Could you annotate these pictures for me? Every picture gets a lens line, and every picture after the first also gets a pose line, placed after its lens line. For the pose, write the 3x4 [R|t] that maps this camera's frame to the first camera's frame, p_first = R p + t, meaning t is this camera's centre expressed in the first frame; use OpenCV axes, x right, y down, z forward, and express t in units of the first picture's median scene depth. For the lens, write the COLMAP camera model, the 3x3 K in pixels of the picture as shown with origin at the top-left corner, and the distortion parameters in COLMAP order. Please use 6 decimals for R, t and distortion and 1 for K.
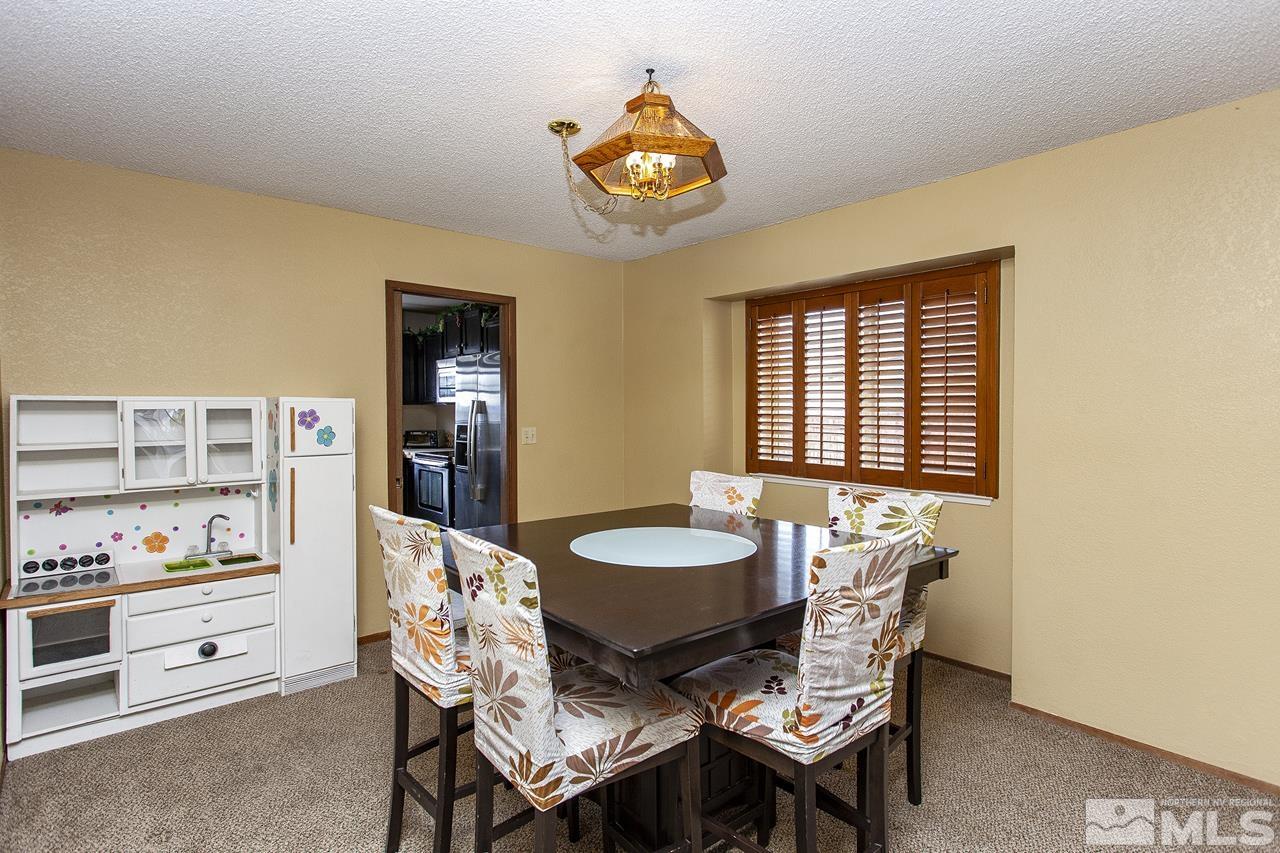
lens RADIAL K [[649.1, 0, 644.8], [0, 649.1, 421.4], [0, 0, 1]] dist [0.002997, 0.000538]
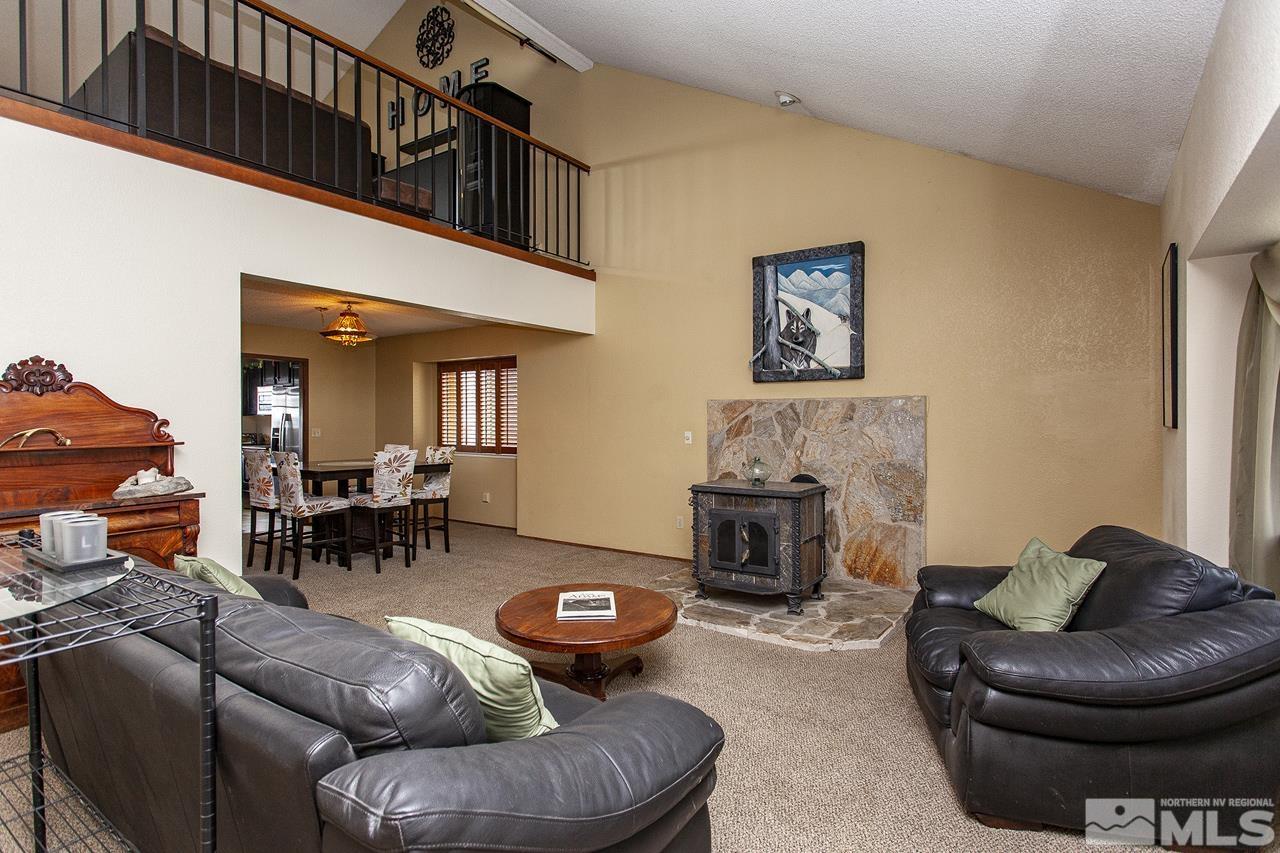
lens RADIAL K [[649.1, 0, 632.2], [0, 649.1, 426.4], [0, 0, 1]] dist [0.002997, 0.000538]
pose [[0.973620, 0.001364, 0.228173, 0.302651], [0.001650, 0.999914, -0.013017, 0.032689], [-0.228171, 0.013050, 0.973534, -1.101770]]
